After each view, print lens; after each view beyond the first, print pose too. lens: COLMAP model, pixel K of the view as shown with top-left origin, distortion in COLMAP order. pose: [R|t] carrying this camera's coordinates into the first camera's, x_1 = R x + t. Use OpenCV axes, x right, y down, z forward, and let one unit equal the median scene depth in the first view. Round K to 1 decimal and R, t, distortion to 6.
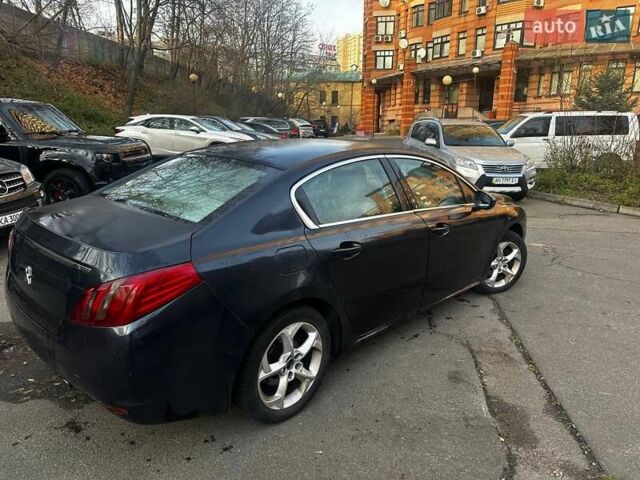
lens RADIAL K [[445.7, 0, 314.3], [0, 445.7, 237.5], [0, 0, 1]] dist [0.094799, -0.139348]
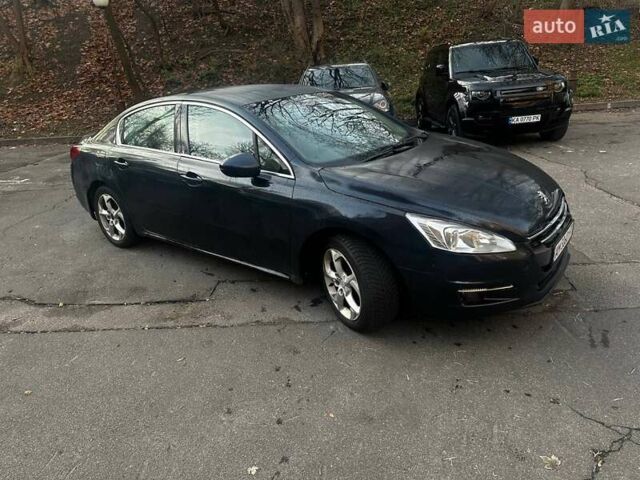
lens RADIAL K [[445.7, 0, 314.3], [0, 445.7, 237.5], [0, 0, 1]] dist [0.094799, -0.139348]
pose [[0.089635, 0.294330, -0.951491, 0.500488], [-0.190732, 0.942728, 0.273652, -0.084314], [0.977541, 0.156951, 0.140640, 0.432885]]
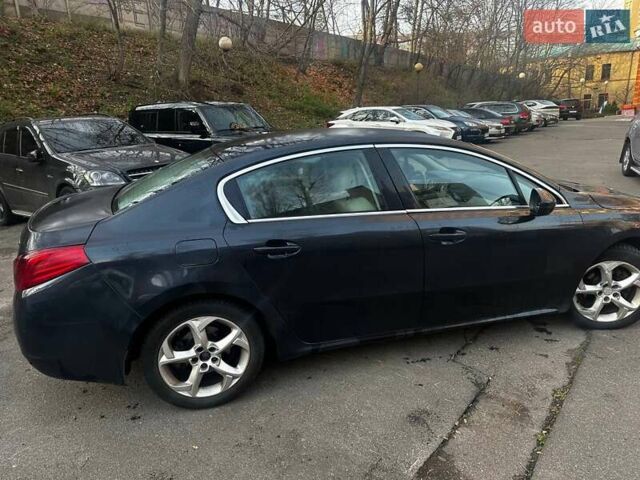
lens RADIAL K [[444.8, 0, 320.0], [0, 444.8, 240.0], [0, 0, 1]] dist [0.061719, -0.074544]
pose [[0.869091, 0.085830, -0.487148, 0.178761], [-0.071502, 0.996286, 0.047973, -0.012298], [0.489456, -0.006861, 0.872001, 0.070596]]
